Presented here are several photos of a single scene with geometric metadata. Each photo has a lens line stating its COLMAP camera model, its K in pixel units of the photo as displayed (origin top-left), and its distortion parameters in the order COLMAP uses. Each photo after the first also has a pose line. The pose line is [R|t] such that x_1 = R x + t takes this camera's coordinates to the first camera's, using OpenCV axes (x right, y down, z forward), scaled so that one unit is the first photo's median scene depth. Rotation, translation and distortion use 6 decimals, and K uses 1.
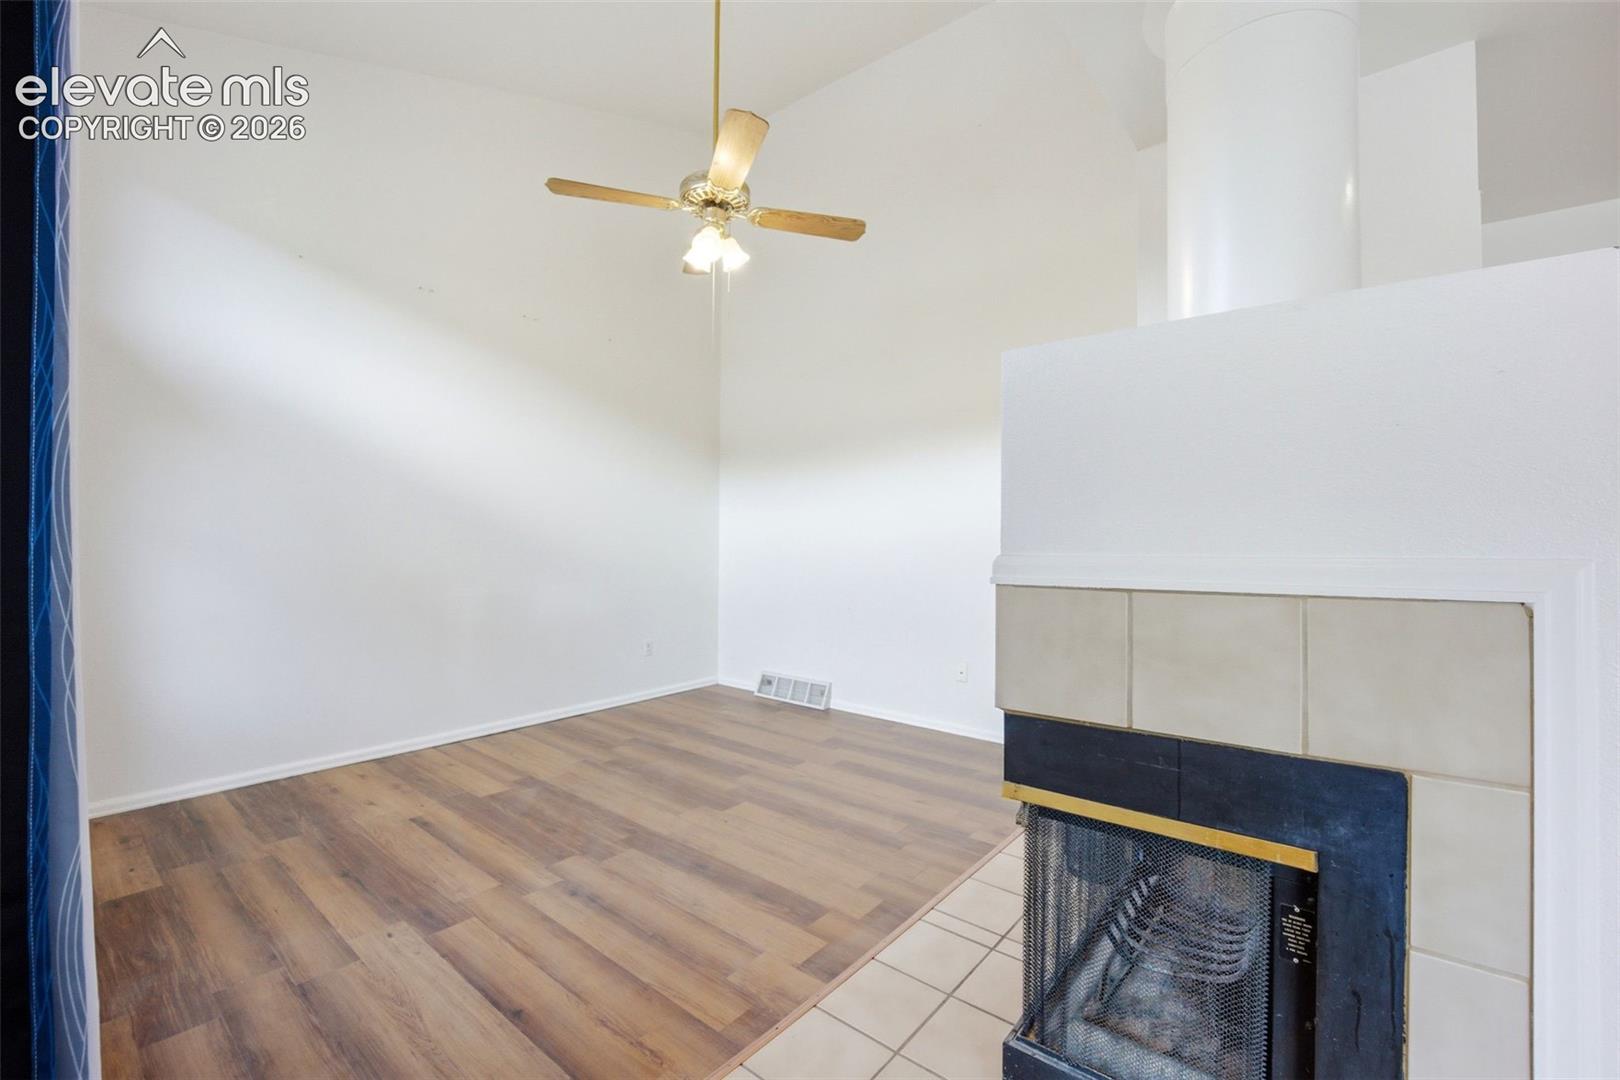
lens RADIAL K [[674.5, 0, 808.6], [0, 674.5, 540.4], [0, 0, 1]] dist [-0.015752, -0.000168]
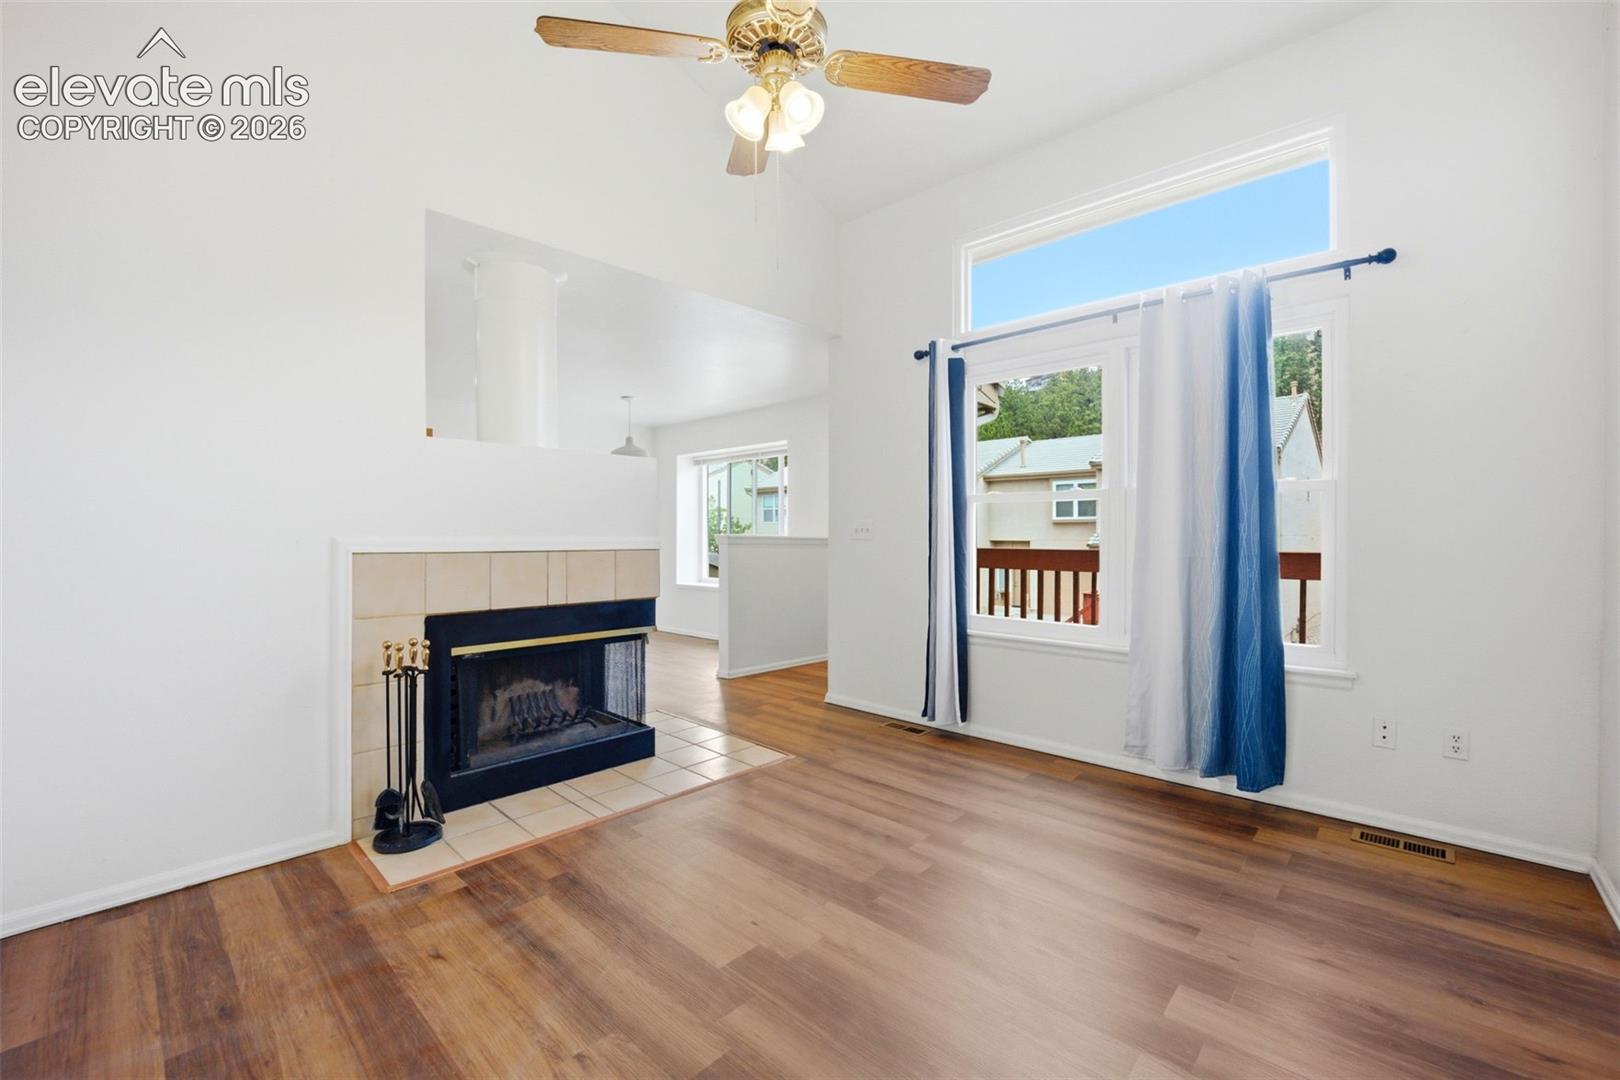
lens RADIAL K [[658.0, 0, 813.1], [0, 658.0, 545.0], [0, 0, 1]] dist [-0.001063, -0.000185]
pose [[-0.998081, -0.007266, 0.061496, -0.220951], [-0.006398, 0.999877, 0.014298, 0.002489], [-0.061592, 0.013877, -0.998005, 1.650403]]
